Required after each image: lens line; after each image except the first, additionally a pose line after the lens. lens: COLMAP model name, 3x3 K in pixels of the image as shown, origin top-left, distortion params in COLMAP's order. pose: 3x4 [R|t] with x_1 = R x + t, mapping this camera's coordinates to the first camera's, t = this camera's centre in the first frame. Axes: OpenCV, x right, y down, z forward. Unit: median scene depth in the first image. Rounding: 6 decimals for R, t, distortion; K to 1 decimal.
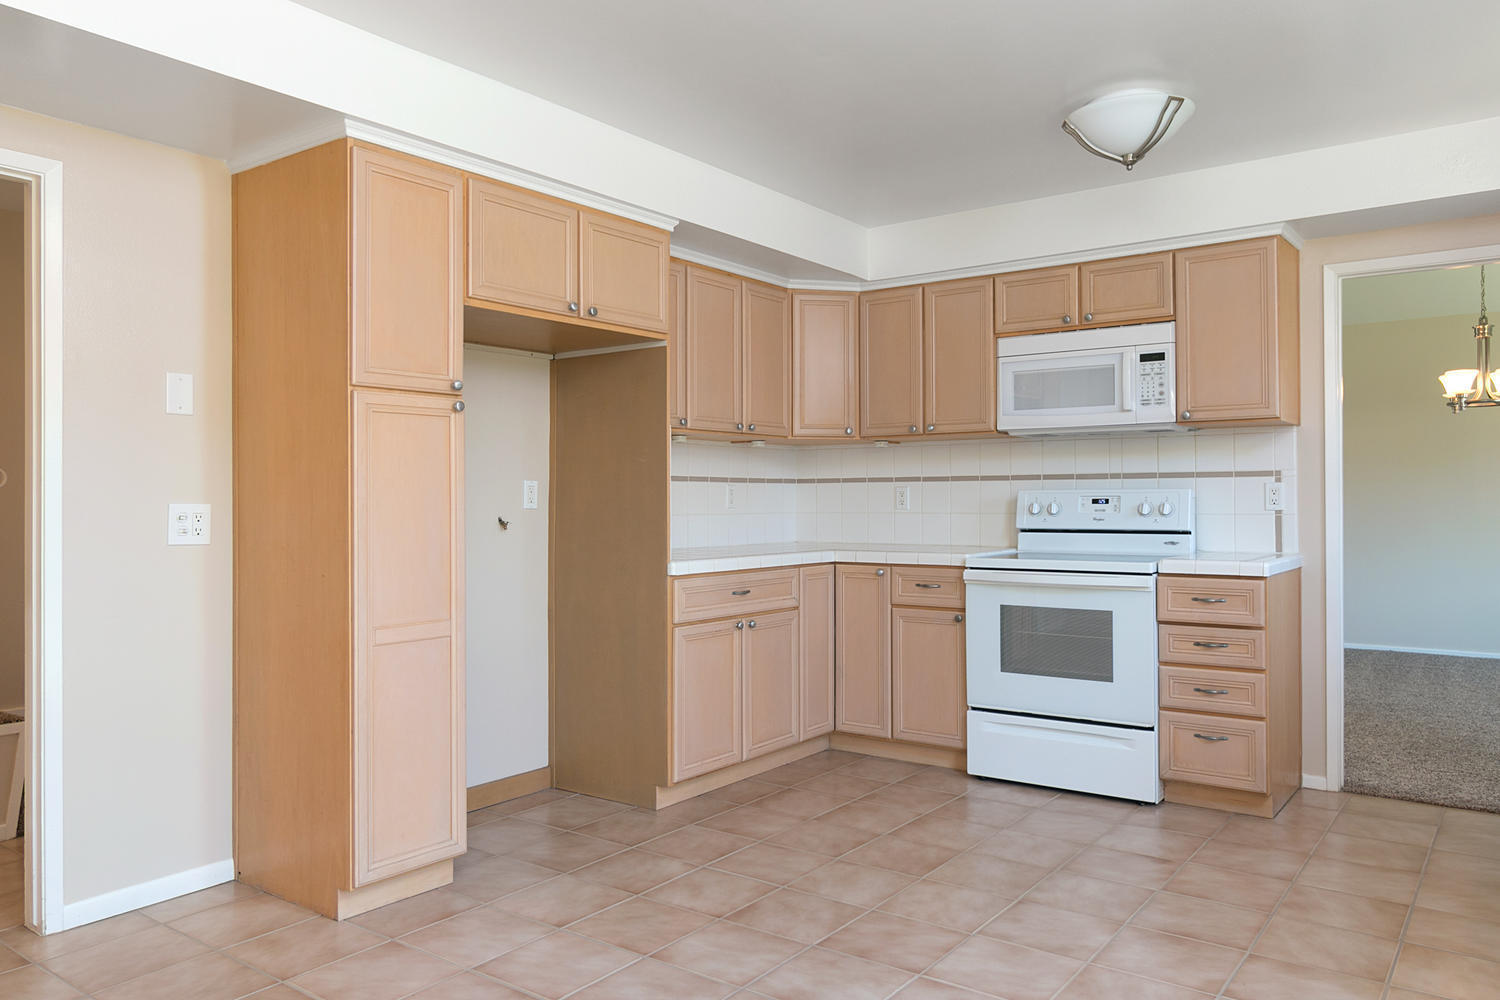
lens RADIAL K [[1071.3, 0, 750.9], [0, 1071.3, 495.9], [0, 0, 1]] dist [-0.003895, 0.002906]
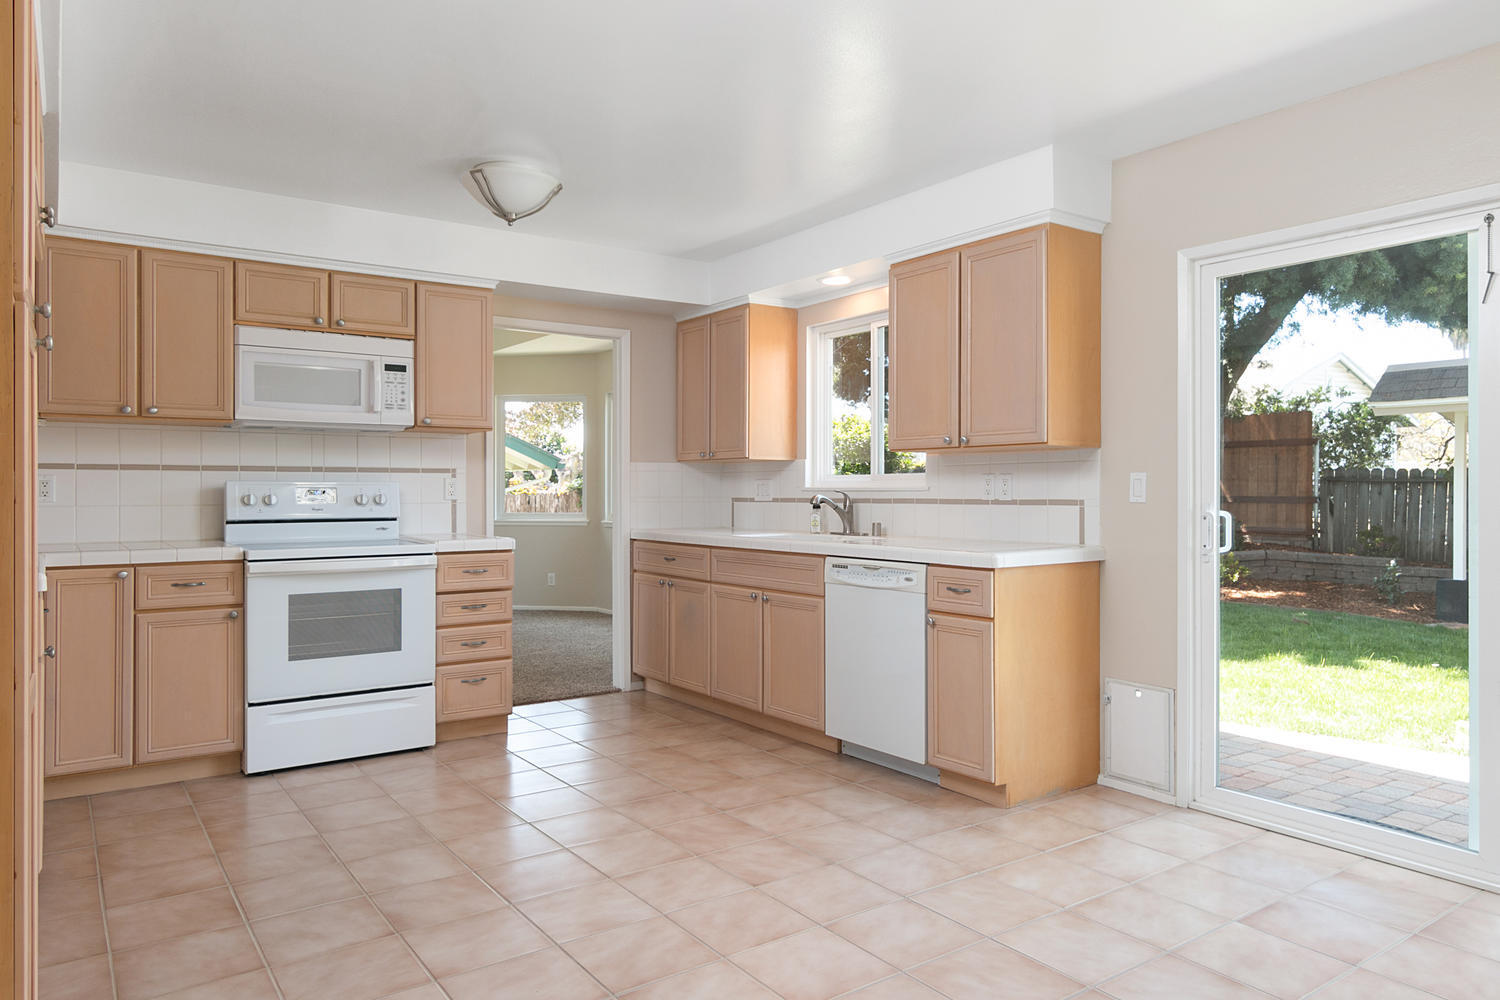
lens RADIAL K [[993.3, 0, 750.2], [0, 993.3, 498.0], [0, 0, 1]] dist [-0.004589, 0.006269]
pose [[0.308433, -0.003048, 0.951241, -0.525102], [-0.004812, 0.999977, 0.004764, 0.003967], [-0.951234, -0.006047, 0.308411, 0.301172]]
